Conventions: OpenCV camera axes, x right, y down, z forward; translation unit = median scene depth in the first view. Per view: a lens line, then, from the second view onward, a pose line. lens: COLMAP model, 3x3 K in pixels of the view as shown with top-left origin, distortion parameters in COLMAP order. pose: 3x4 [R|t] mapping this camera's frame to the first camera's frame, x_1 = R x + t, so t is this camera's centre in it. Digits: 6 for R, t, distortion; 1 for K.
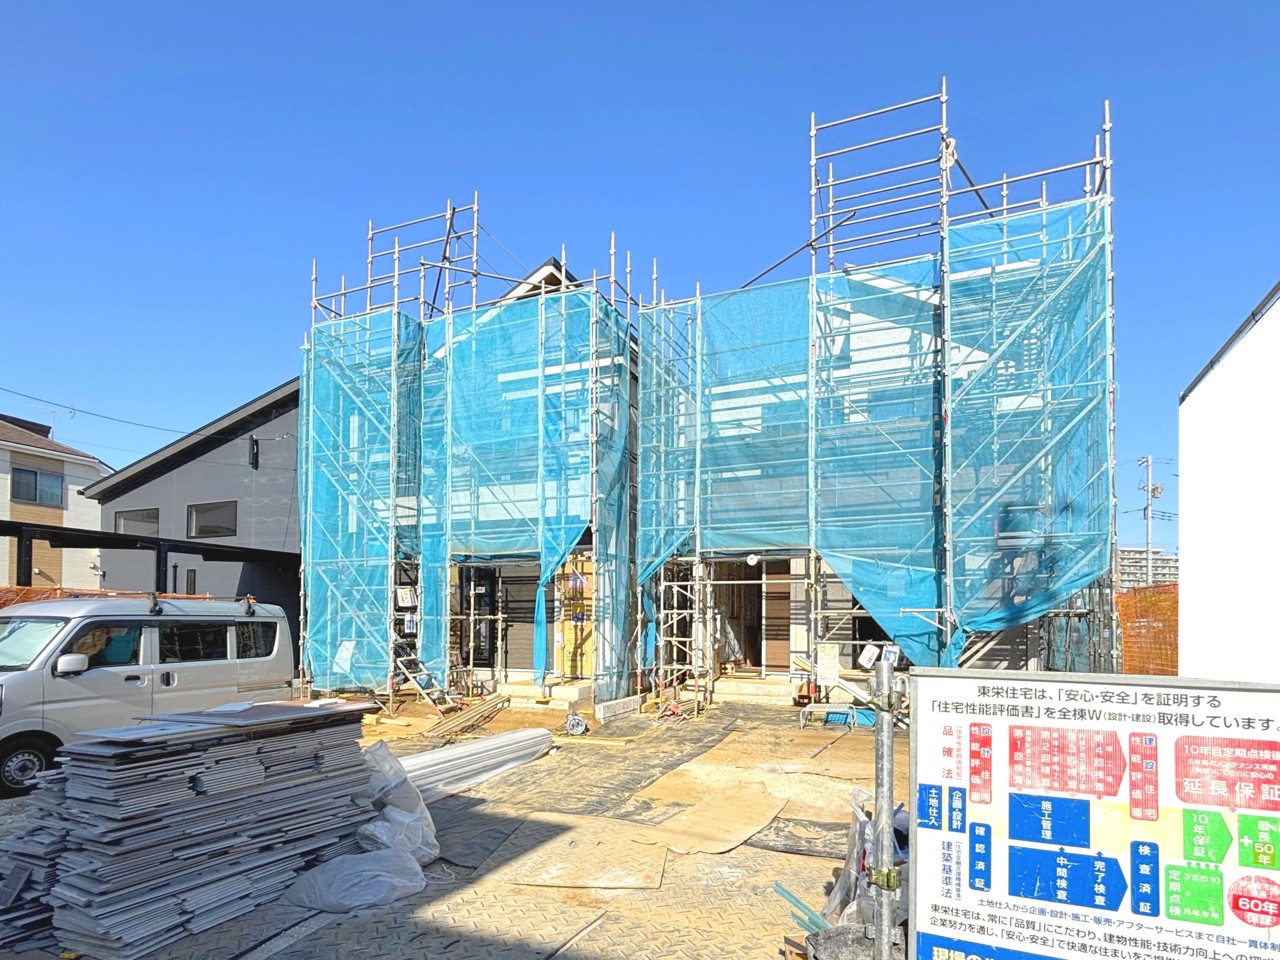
lens RADIAL K [[666.1, 0, 664.4], [0, 666.1, 614.8], [0, 0, 1]] dist [0.003560, -0.004549]
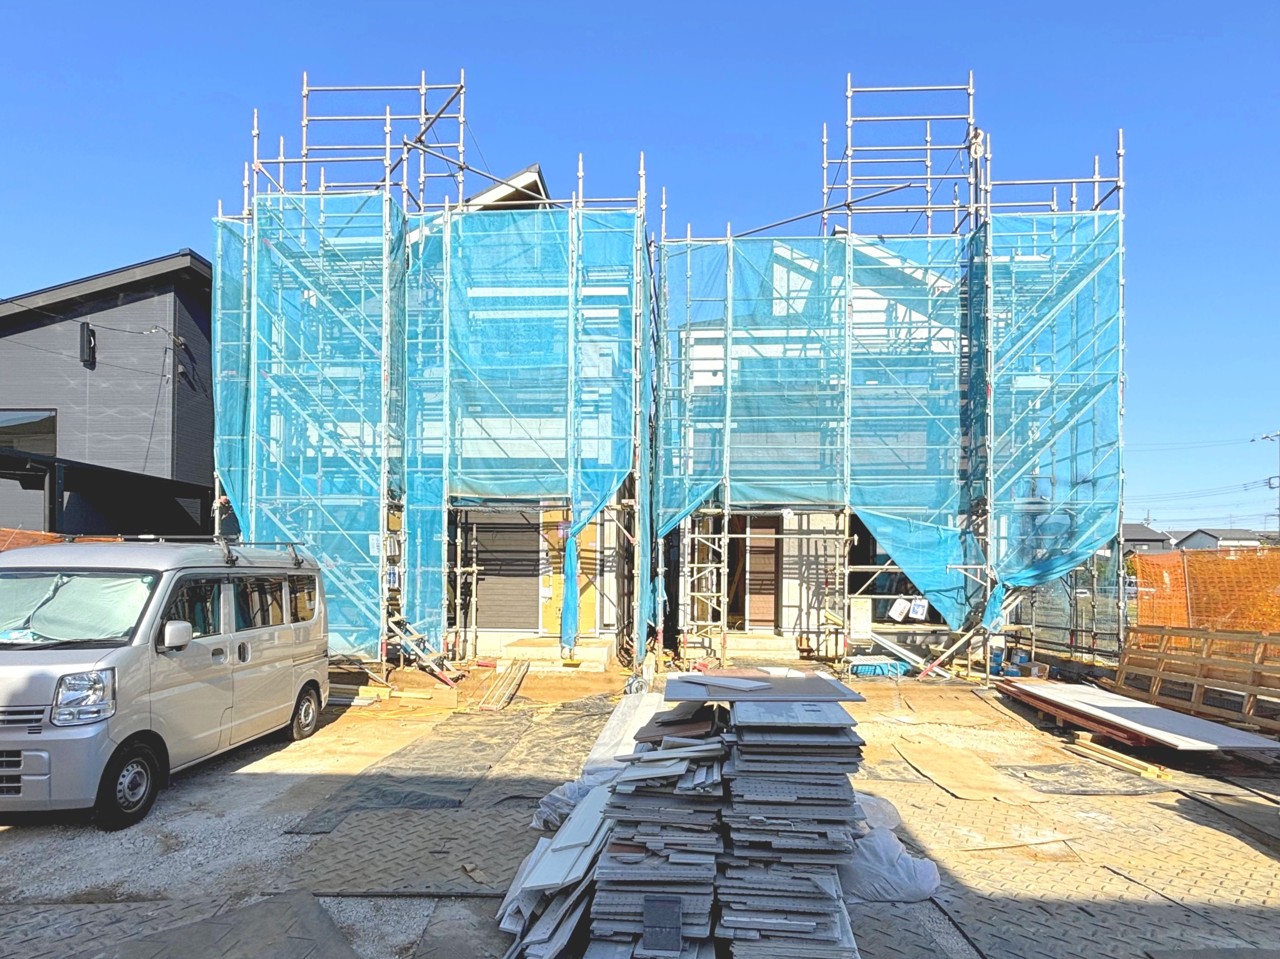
lens RADIAL K [[698.9, 0, 636.6], [0, 698.9, 577.7], [0, 0, 1]] dist [0.017112, -0.019961]
pose [[0.947868, 0.003128, 0.318649, -0.390032], [-0.008813, 0.999827, 0.016399, -0.002980], [-0.318542, -0.018352, 0.947731, 0.074976]]
